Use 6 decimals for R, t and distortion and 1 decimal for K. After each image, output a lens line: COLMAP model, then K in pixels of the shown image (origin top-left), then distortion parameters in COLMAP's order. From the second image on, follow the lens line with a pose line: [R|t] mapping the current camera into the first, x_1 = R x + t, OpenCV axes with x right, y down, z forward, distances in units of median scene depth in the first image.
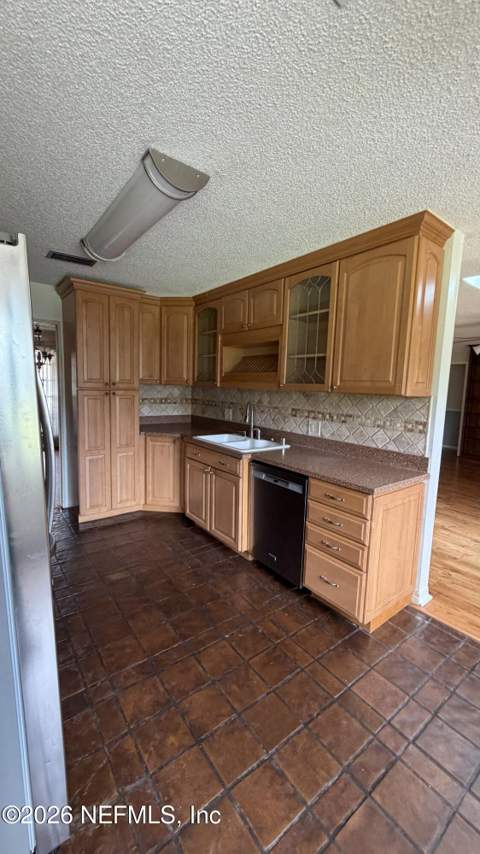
lens RADIAL K [[340.5, 0, 241.3], [0, 340.5, 423.9], [0, 0, 1]] dist [-0.000199, 0.000449]
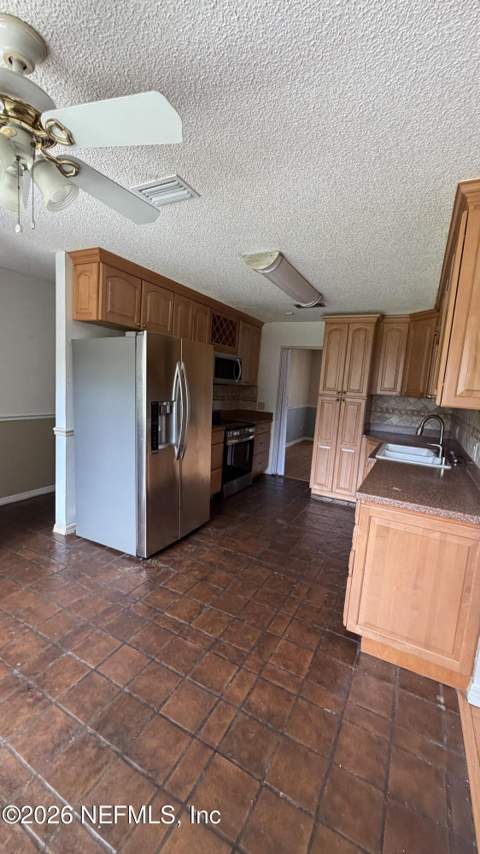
lens RADIAL K [[340.5, 0, 241.3], [0, 340.5, 423.9], [0, 0, 1]] dist [-0.000199, 0.000449]
pose [[0.426508, 0.106450, -0.898198, 0.749113], [-0.155403, 0.986907, 0.043171, 0.002112], [0.891034, 0.121170, 0.437466, 0.153510]]
